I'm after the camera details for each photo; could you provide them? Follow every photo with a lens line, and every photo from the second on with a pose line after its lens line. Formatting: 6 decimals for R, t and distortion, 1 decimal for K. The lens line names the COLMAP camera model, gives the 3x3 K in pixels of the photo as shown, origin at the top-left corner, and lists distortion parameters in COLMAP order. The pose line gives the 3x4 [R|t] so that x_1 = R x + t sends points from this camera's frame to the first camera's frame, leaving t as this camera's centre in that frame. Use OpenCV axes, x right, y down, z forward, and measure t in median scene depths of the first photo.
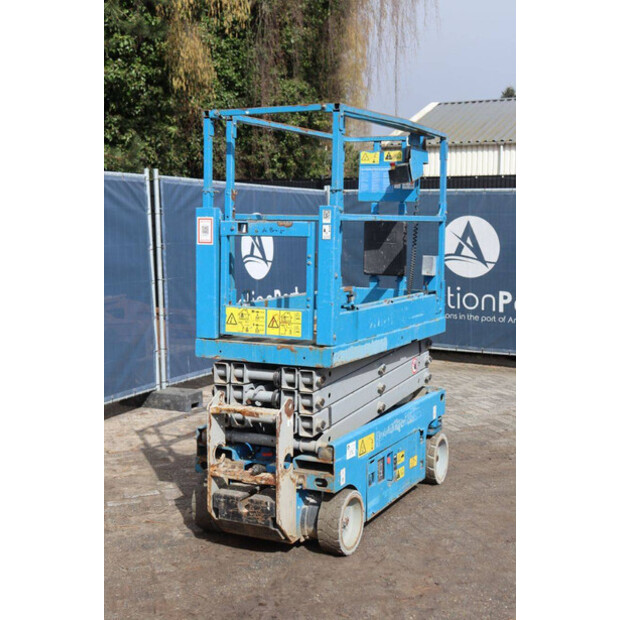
lens RADIAL K [[902.5, 0, 309.1], [0, 902.5, 307.9], [0, 0, 1]] dist [0.089143, 0.000000]
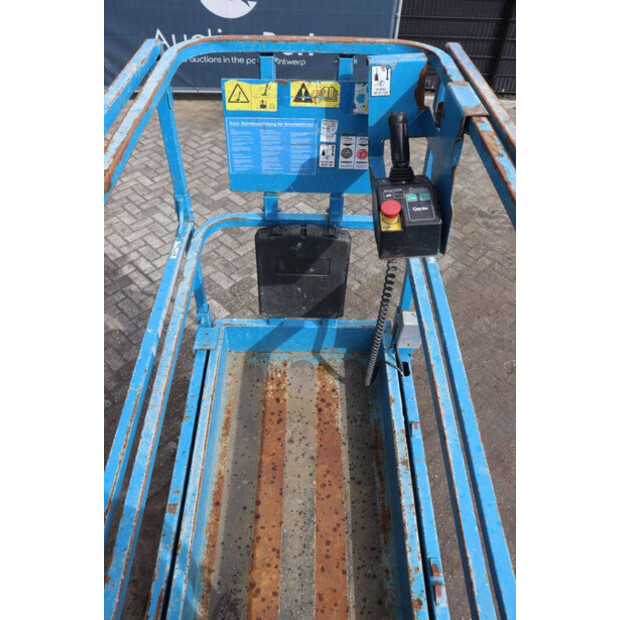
lens RADIAL K [[504.2, 0, 309.1], [0, 504.2, 314.9], [0, 0, 1]] dist [-0.111036, 0.048385]
pose [[0.894753, -0.317988, 0.313530, -0.008694], [0.035023, 0.749905, 0.660618, -0.305279], [-0.445186, -0.580109, 0.682117, 1.031549]]
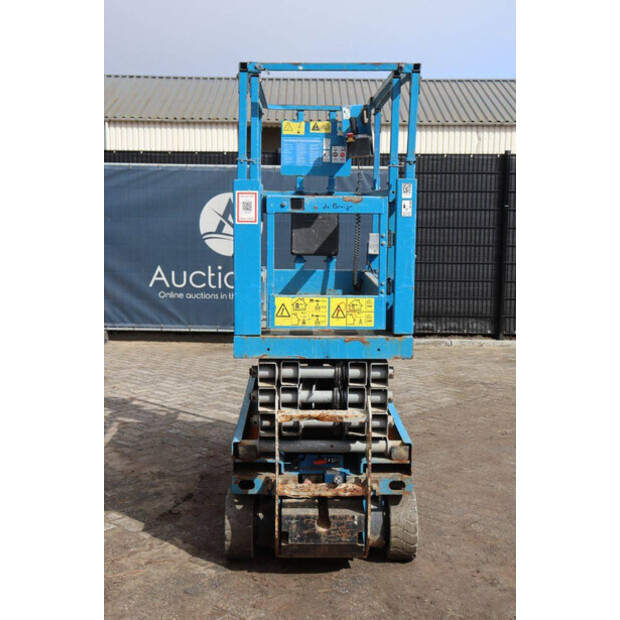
lens RADIAL K [[902.5, 0, 295.4], [0, 902.5, 310.3], [0, 0, 1]] dist [0.089143, 0.000000]
pose [[0.892586, -0.053711, 0.447666, -0.459438], [0.042258, 0.998474, 0.035540, -0.018064], [-0.448892, -0.012805, 0.893494, 0.230480]]
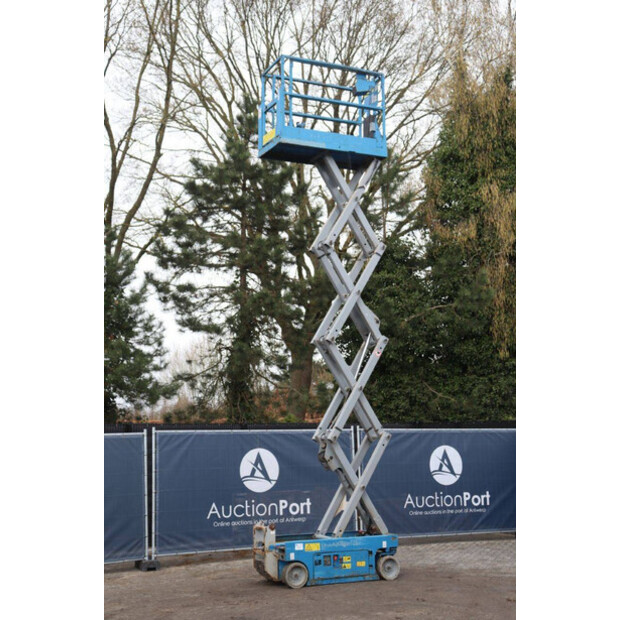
lens RADIAL K [[902.5, 0, 309.0], [0, 902.5, 308.4], [0, 0, 1]] dist [0.089143, 0.000000]
pose [[0.789895, -0.098668, -0.605252, 1.707406], [-0.044772, 0.975059, -0.217384, 0.055060], [0.611606, 0.198809, 0.765776, -1.108754]]
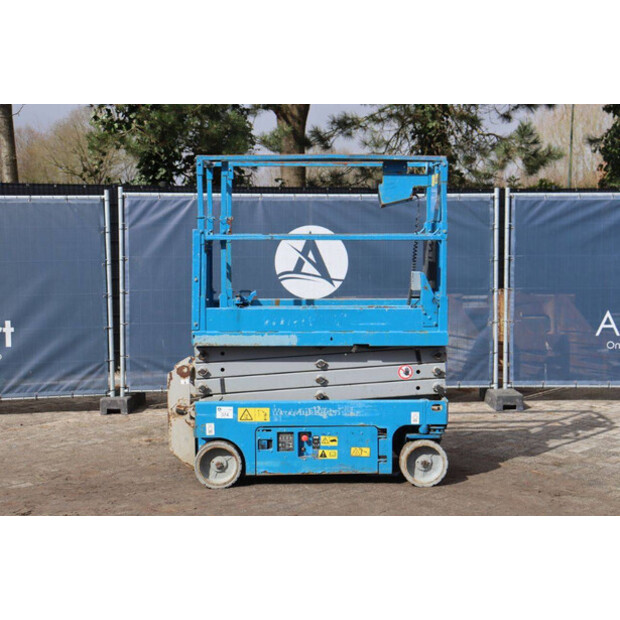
lens RADIAL K [[959.7, 0, 317.8], [0, 959.7, 320.1], [0, 0, 1]] dist [0.125205, 0.000000]
pose [[0.476457, 0.085080, -0.875072, 1.332811], [-0.082434, 0.995245, 0.051880, -0.062963], [0.875325, 0.047417, 0.481205, 0.433837]]
